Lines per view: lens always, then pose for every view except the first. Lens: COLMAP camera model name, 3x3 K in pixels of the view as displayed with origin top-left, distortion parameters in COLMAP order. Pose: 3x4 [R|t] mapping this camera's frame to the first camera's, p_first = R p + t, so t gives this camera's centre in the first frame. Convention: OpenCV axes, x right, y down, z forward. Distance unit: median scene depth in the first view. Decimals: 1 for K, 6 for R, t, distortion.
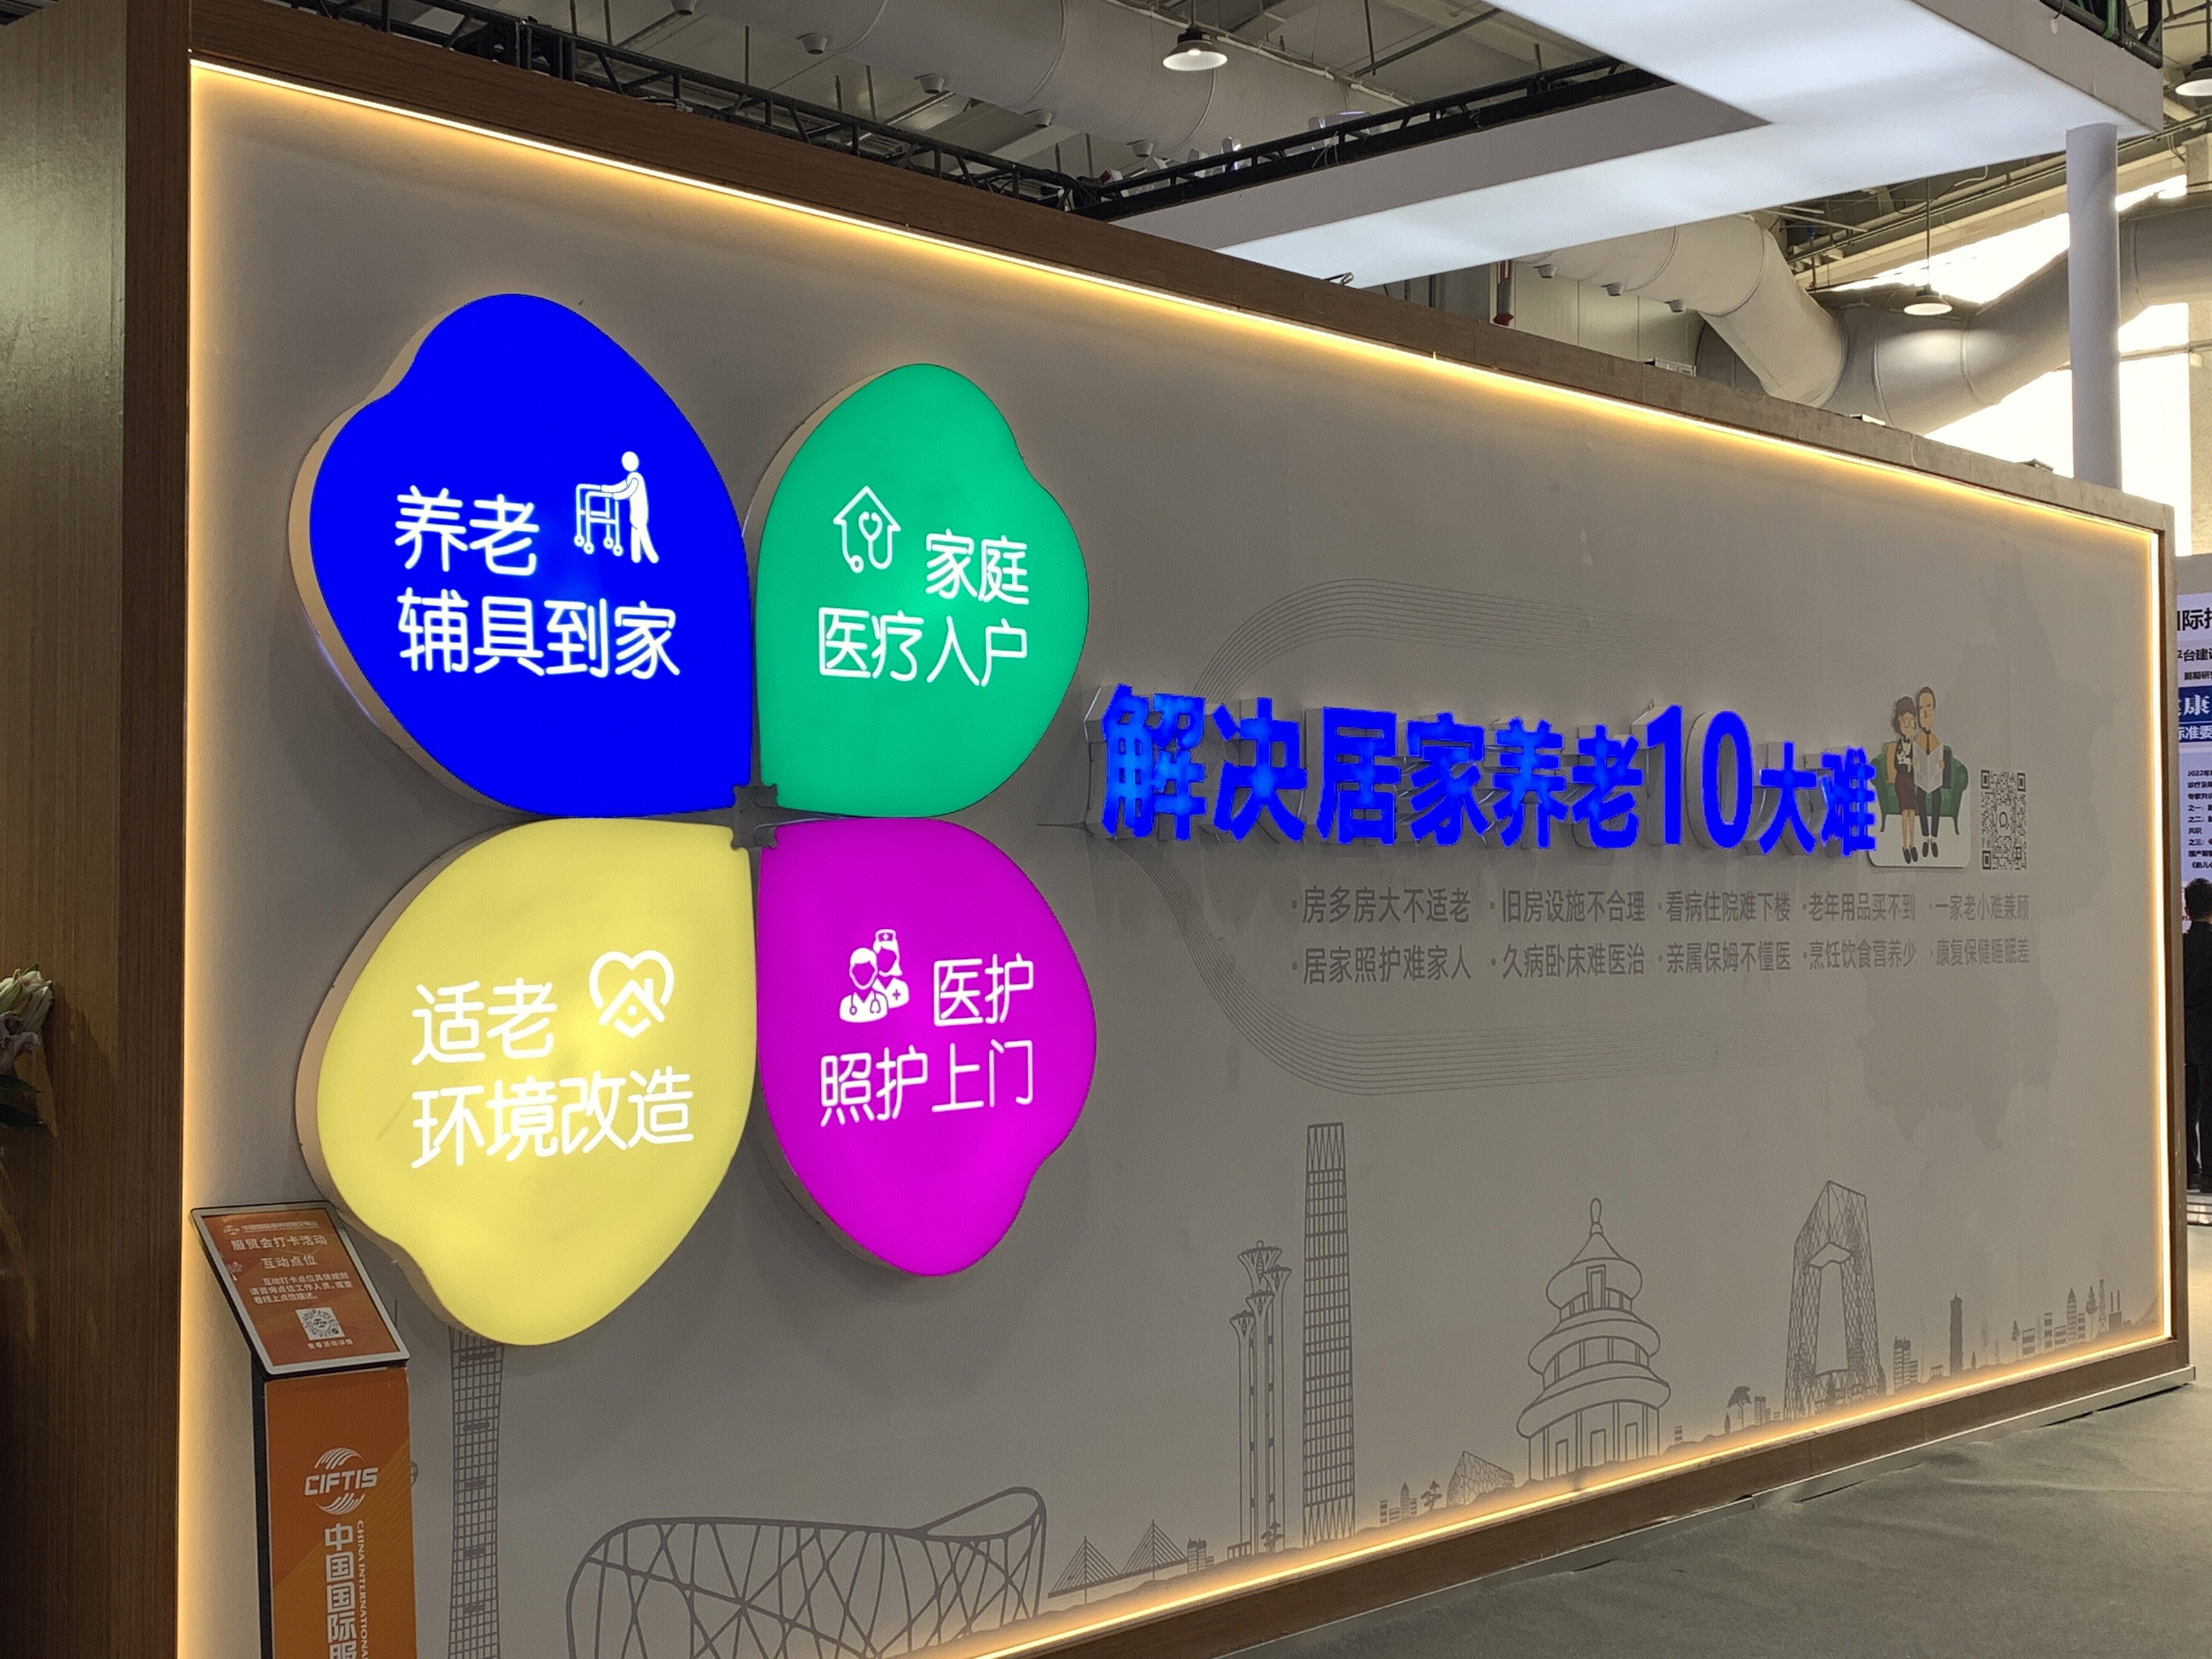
lens RADIAL K [[2297.9, 0, 1106.0], [0, 2297.9, 829.5], [0, 0, 1]] dist [0.009256, -0.104535]
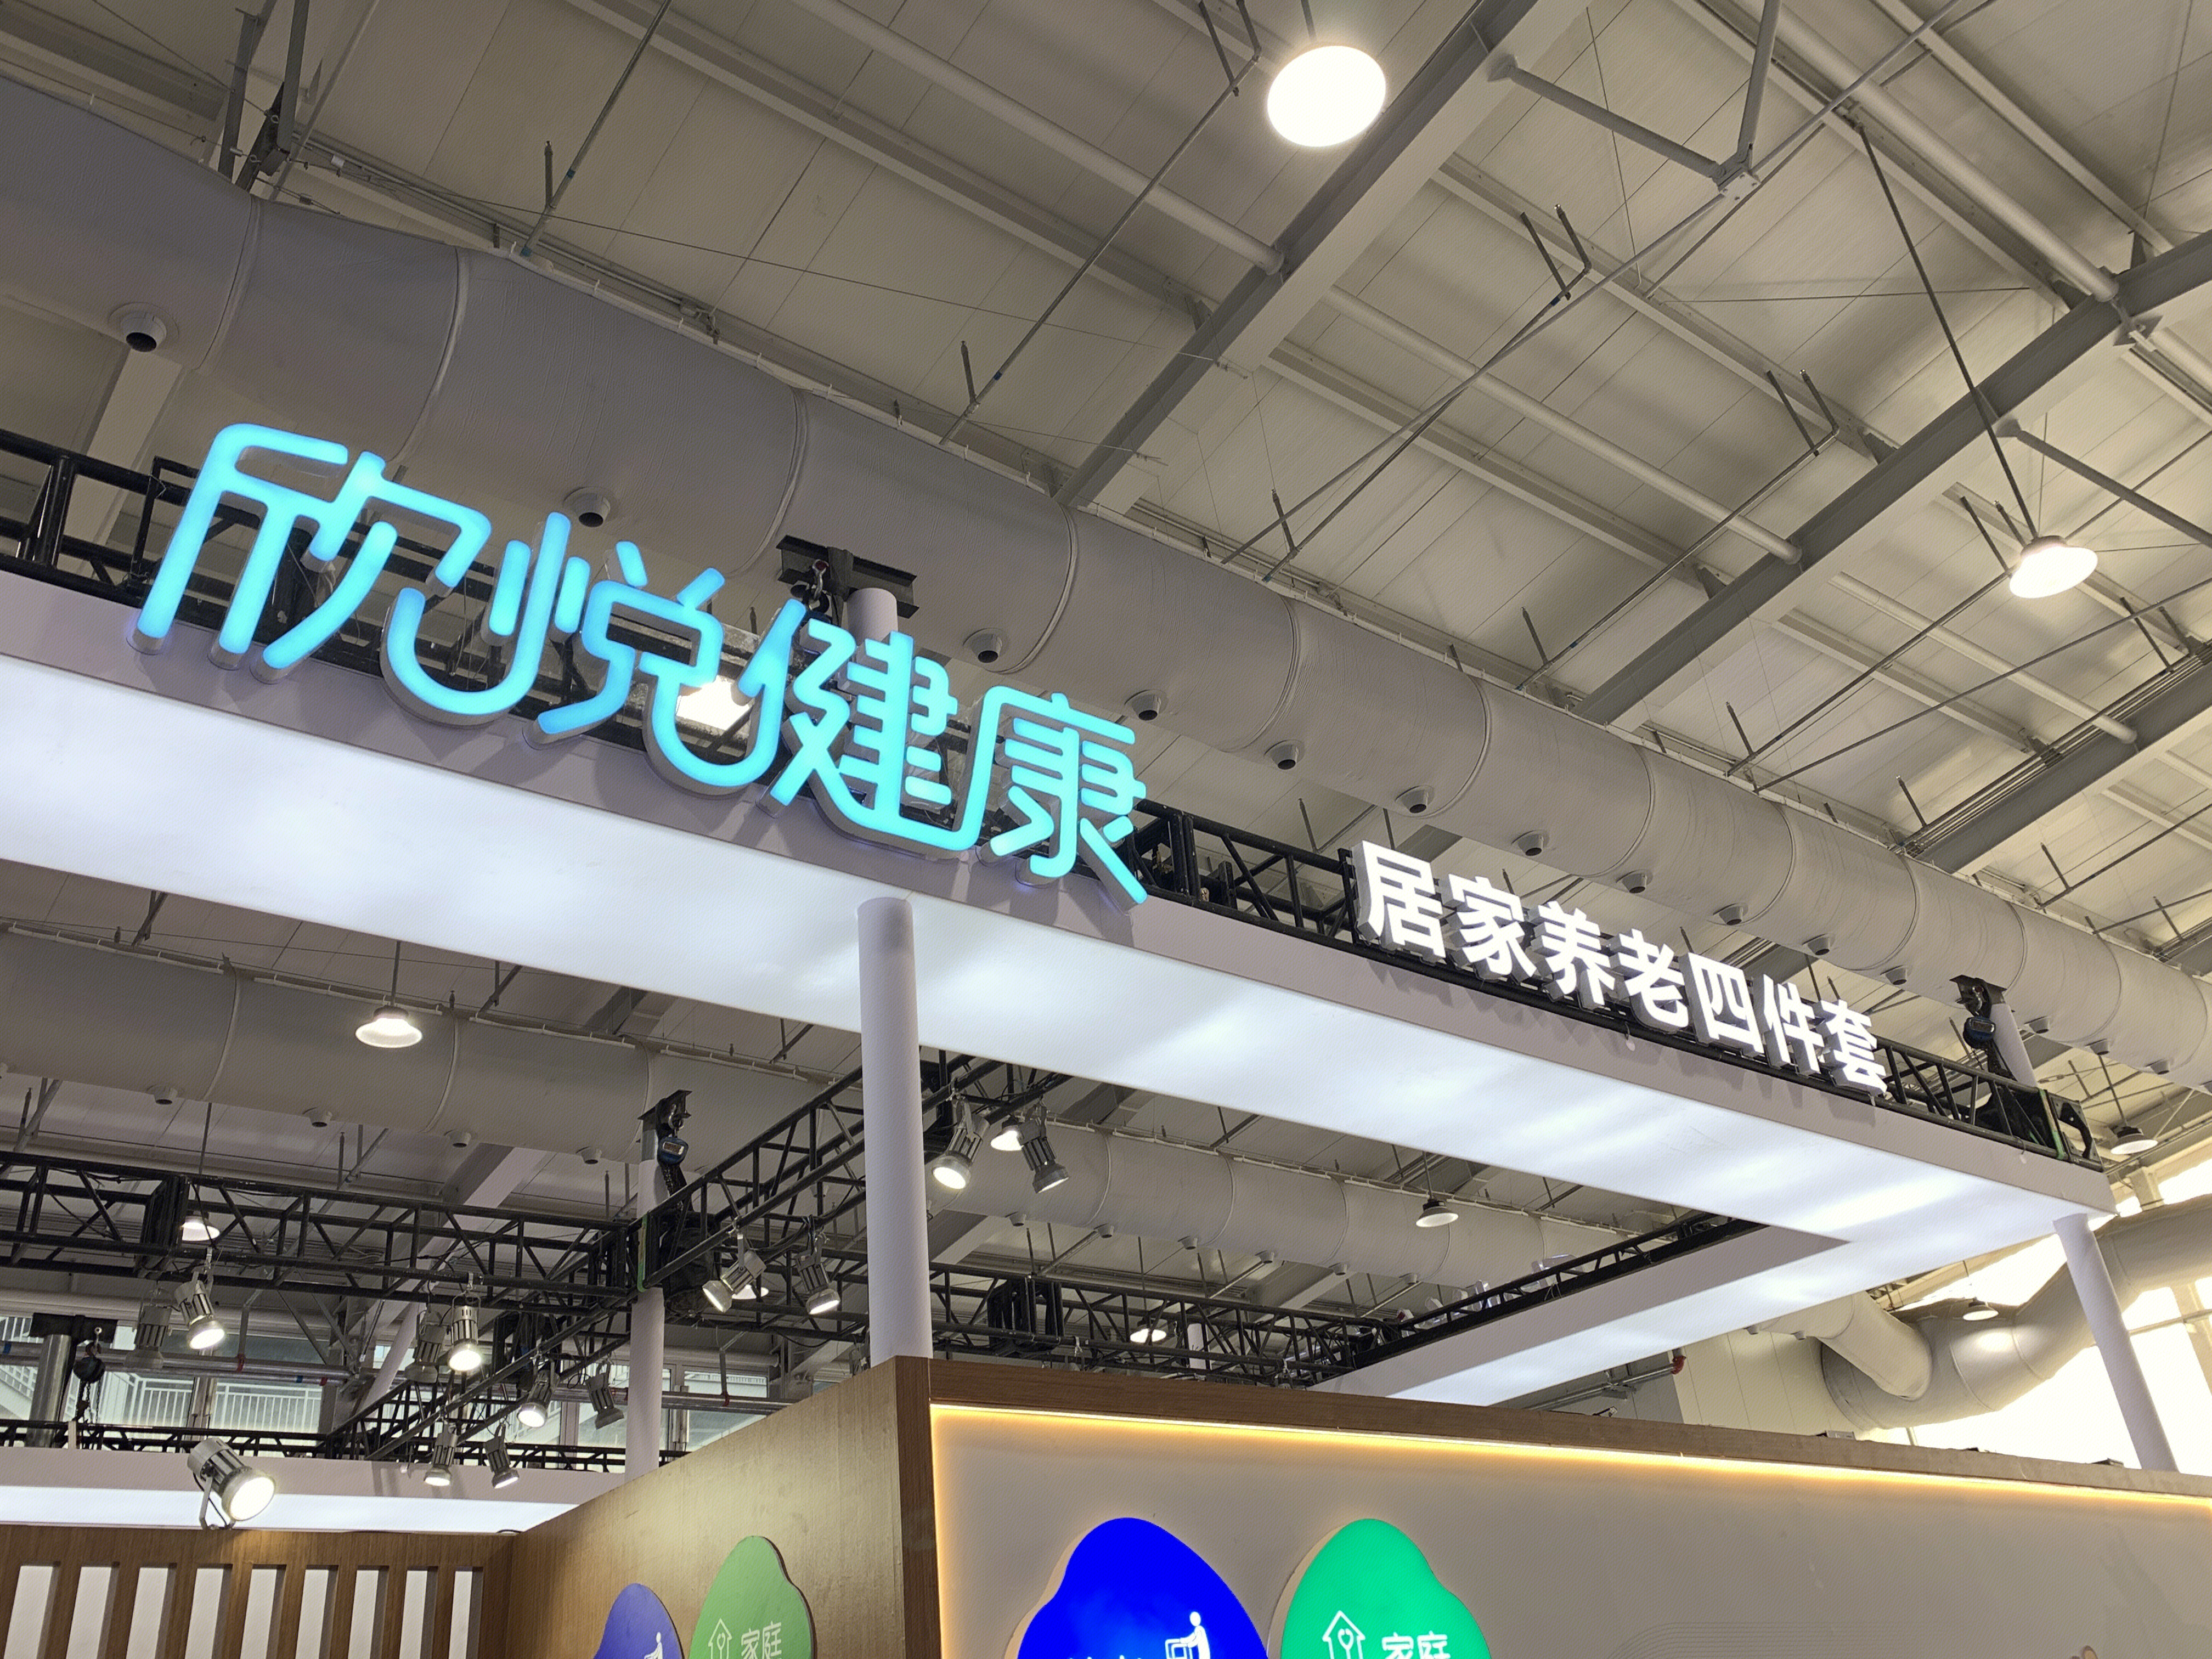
lens RADIAL K [[1724.8, 0, 1106.0], [0, 1724.8, 829.5], [0, 0, 1]] dist [-0.001357, -0.032897]
pose [[0.986949, -0.144357, -0.071359, -0.076352], [0.094622, 0.878448, -0.468376, -0.064145], [0.130298, 0.455511, 0.880643, -0.192447]]
